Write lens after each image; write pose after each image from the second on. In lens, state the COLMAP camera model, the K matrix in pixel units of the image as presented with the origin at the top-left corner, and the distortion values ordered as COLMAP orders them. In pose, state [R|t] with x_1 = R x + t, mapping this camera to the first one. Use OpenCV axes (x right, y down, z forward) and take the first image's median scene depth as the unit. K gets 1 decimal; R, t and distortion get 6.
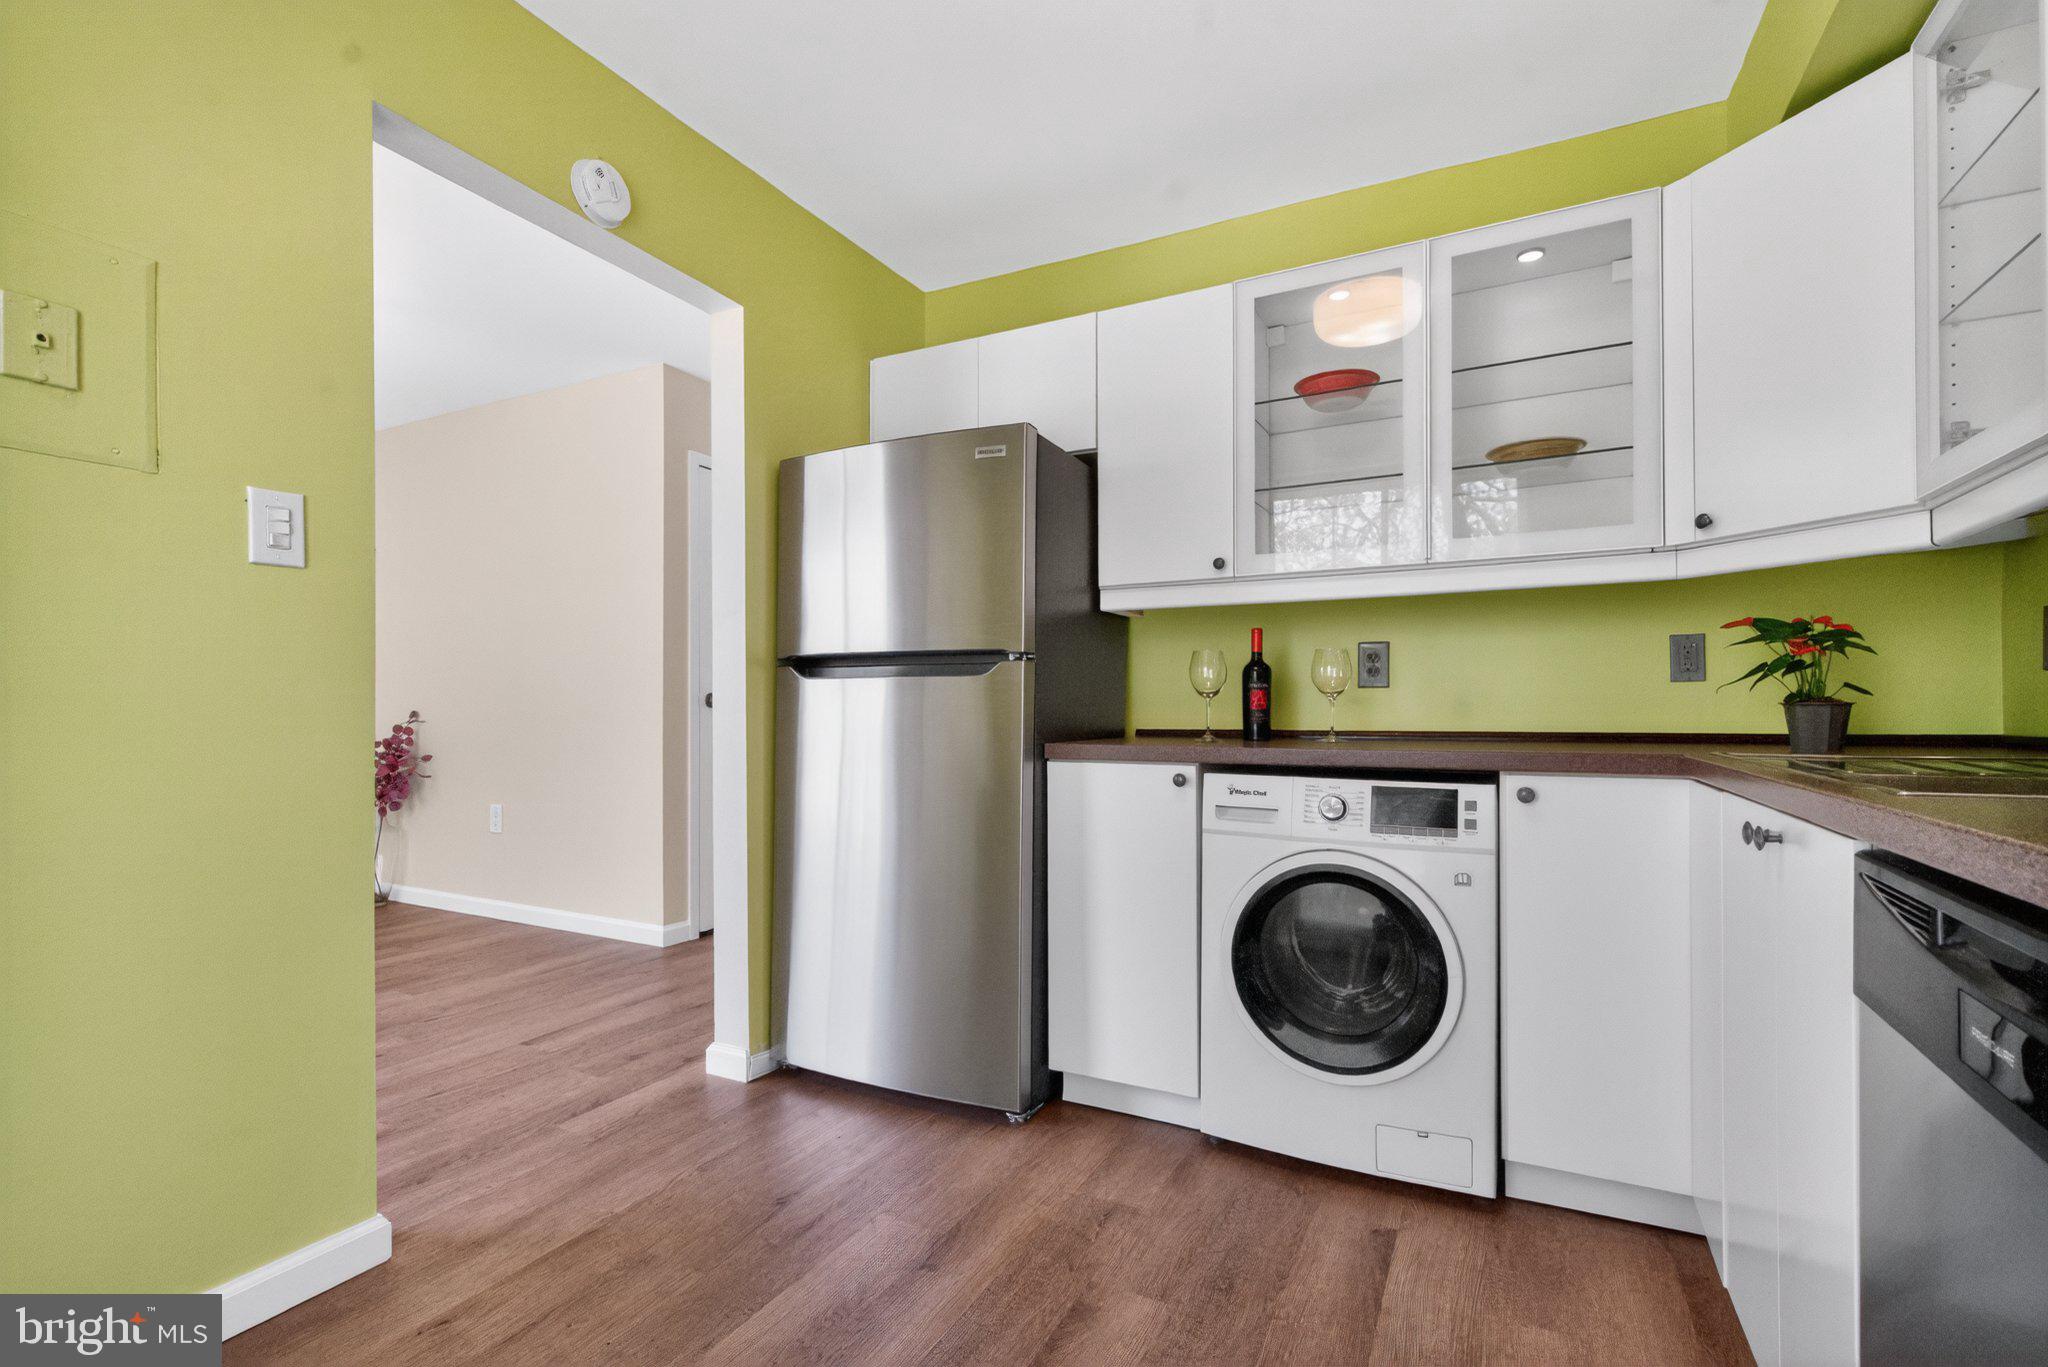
lens RADIAL K [[926.9, 0, 1027.0], [0, 926.9, 717.8], [0, 0, 1]] dist [0.009899, -0.000124]
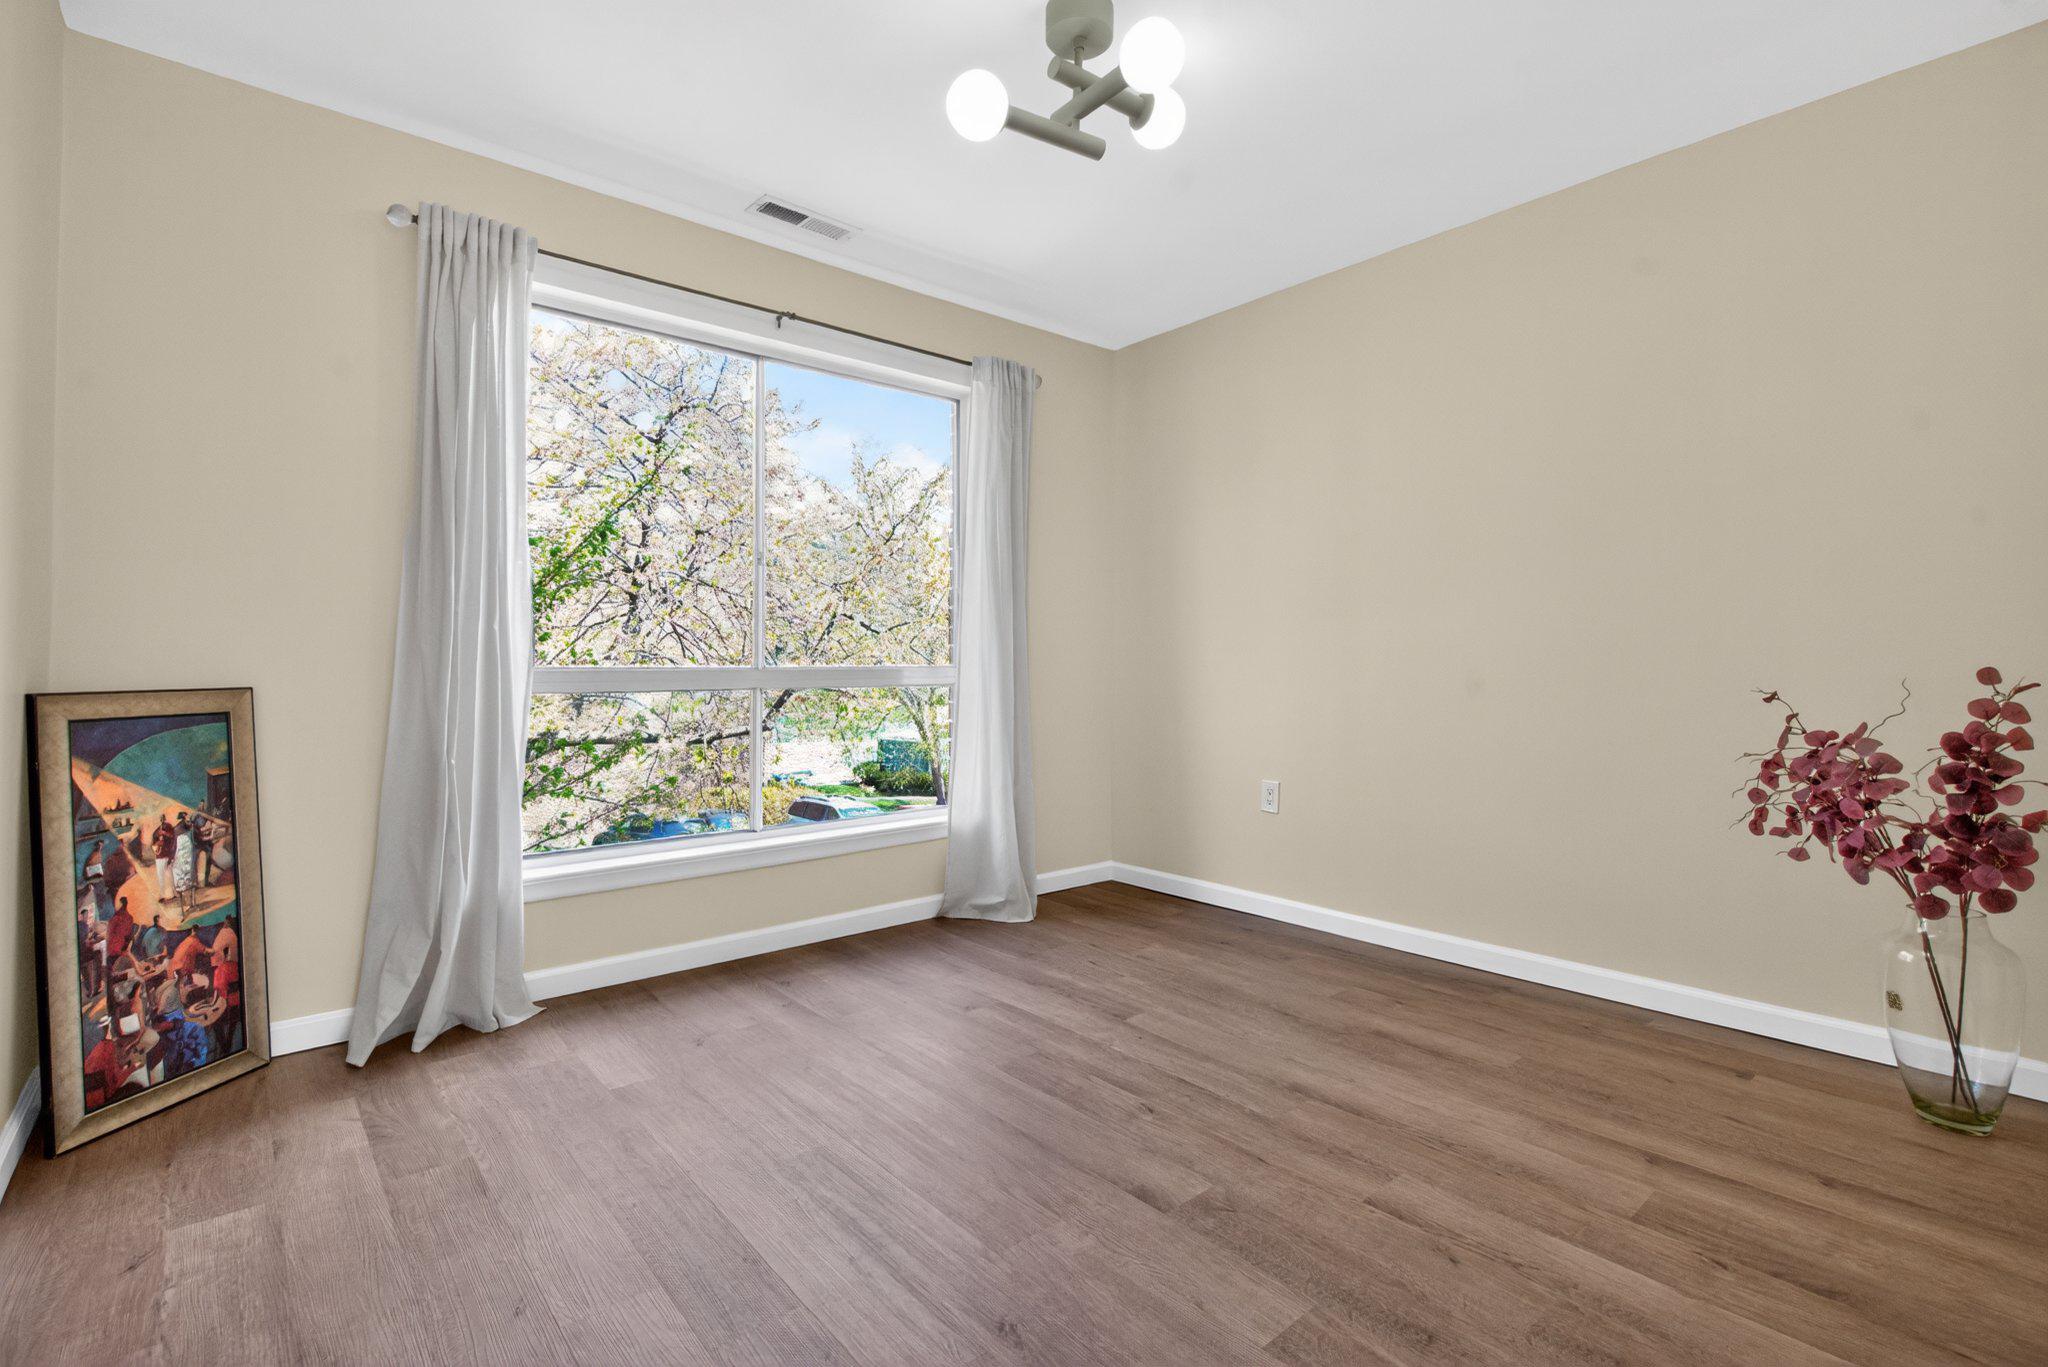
lens RADIAL K [[926.9, 0, 1020.1], [0, 926.9, 672.8], [0, 0, 1]] dist [0.009899, -0.000124]
pose [[-0.364087, -0.003607, -0.931358, -0.153877], [0.006974, 0.999954, -0.006599, -0.002798], [0.931339, -0.008898, -0.364045, 0.756616]]
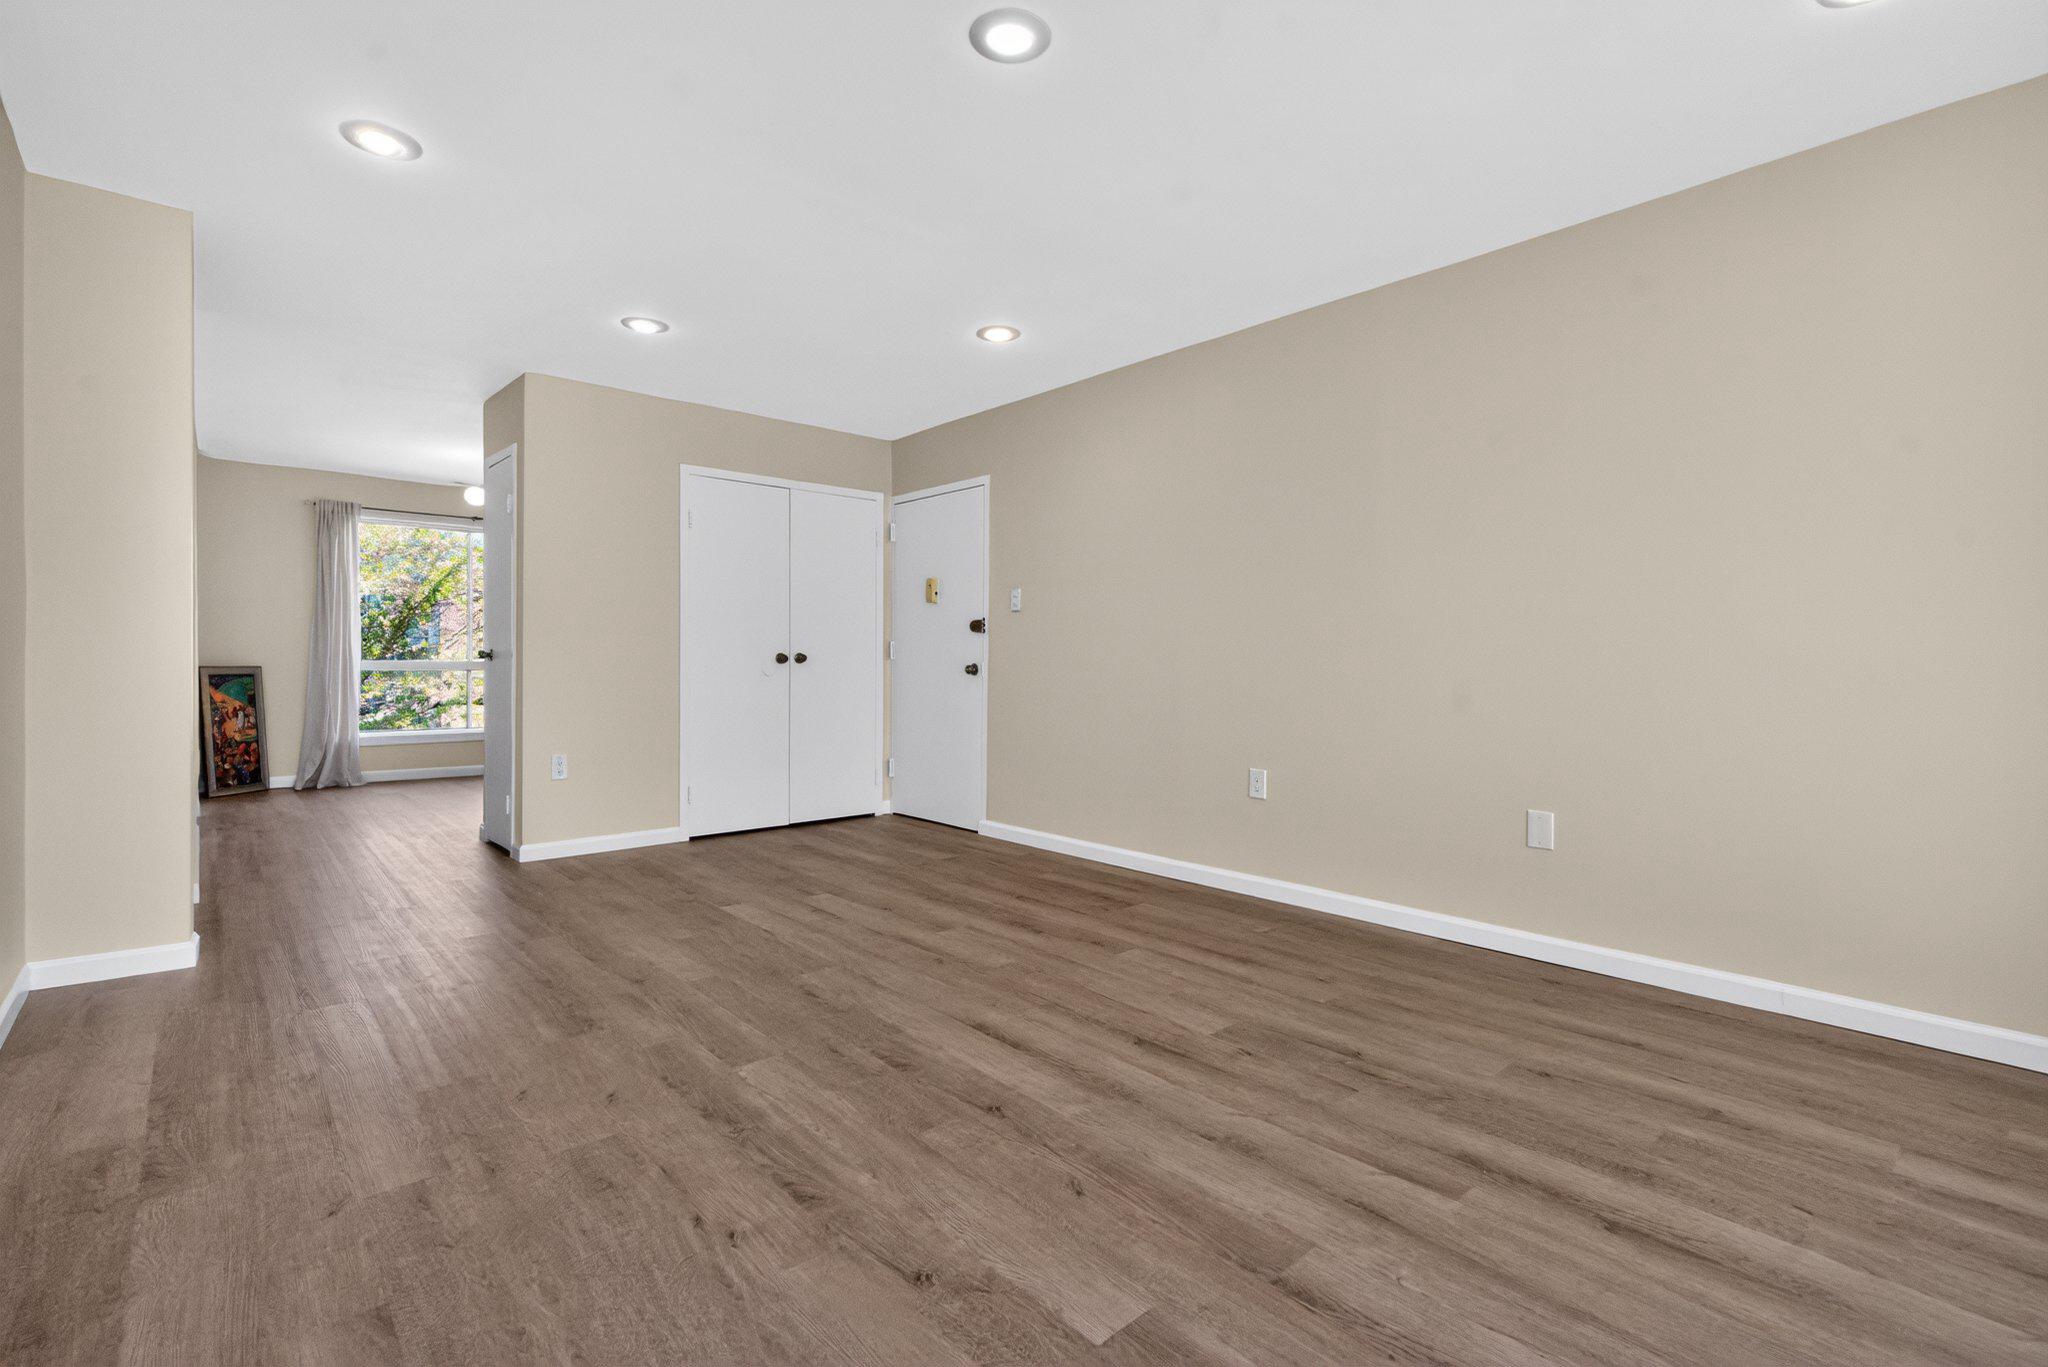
lens RADIAL K [[926.9, 0, 1027.5], [0, 926.9, 675.7], [0, 0, 1]] dist [0.009899, -0.000124]
pose [[-0.346864, 0.017985, -0.937743, 0.558563], [0.006235, 0.999838, 0.016870, -0.002948], [0.937895, 0.000004, -0.346920, 1.950652]]
